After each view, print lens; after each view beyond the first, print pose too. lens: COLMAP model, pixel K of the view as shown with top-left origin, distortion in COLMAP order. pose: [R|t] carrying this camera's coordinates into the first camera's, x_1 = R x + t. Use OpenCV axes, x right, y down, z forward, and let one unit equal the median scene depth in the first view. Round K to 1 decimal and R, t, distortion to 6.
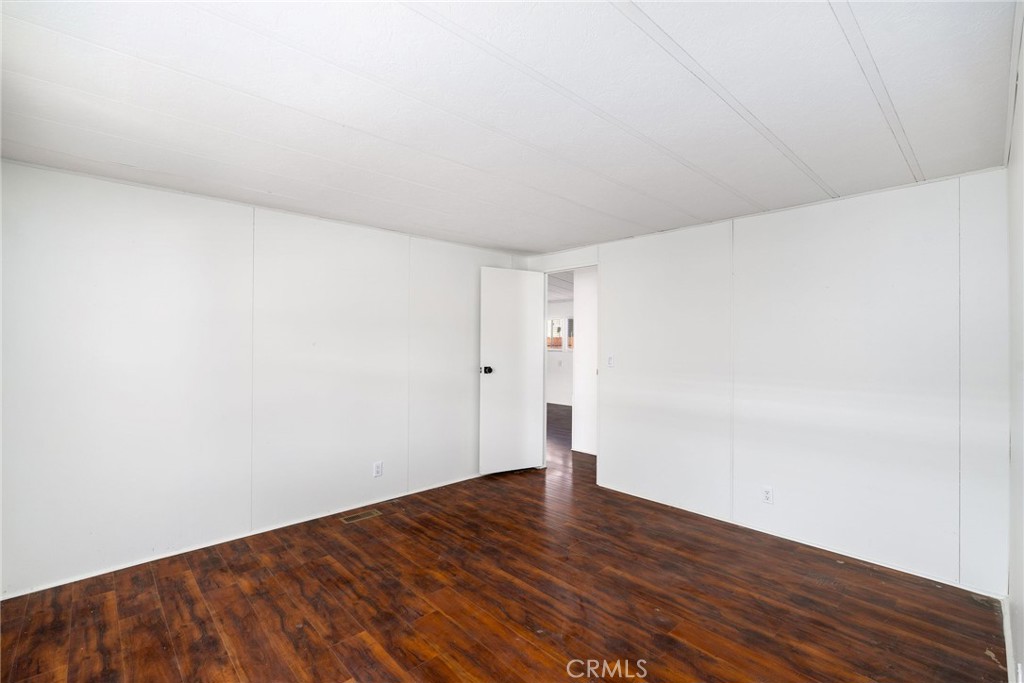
lens RADIAL K [[438.7, 0, 519.0], [0, 438.7, 339.3], [0, 0, 1]] dist [0.019140, -0.000098]
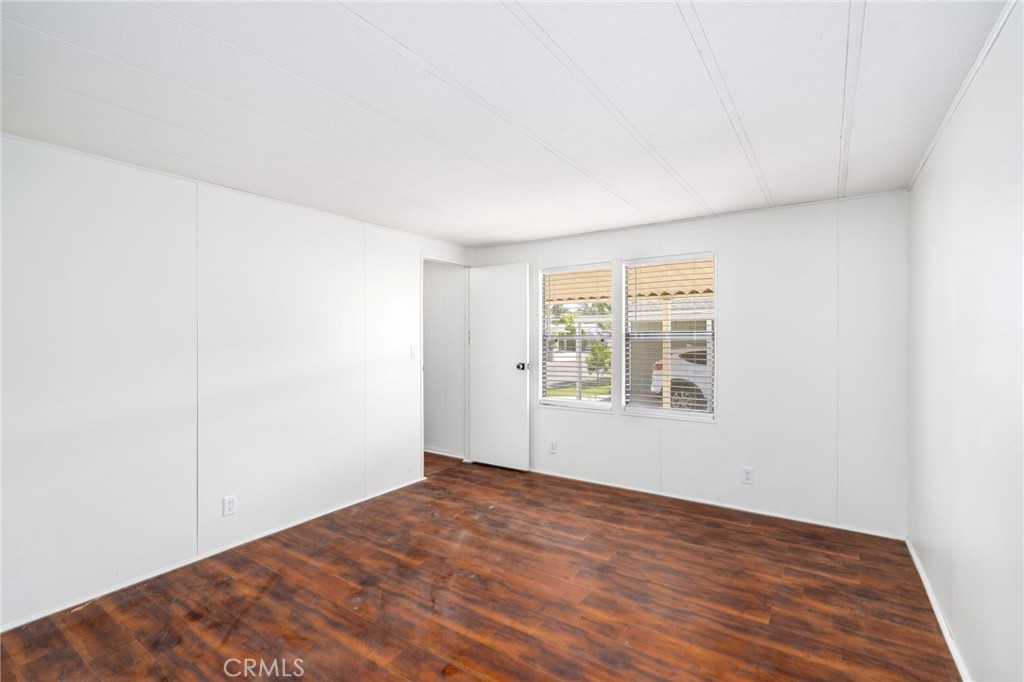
lens RADIAL K [[438.7, 0, 514.3], [0, 438.7, 340.0], [0, 0, 1]] dist [0.019140, -0.000098]
pose [[-0.975739, 0.002317, -0.218924, 0.175733], [0.002020, 0.999997, 0.001582, 0.013090], [0.218926, 0.001101, -0.975741, 1.948884]]
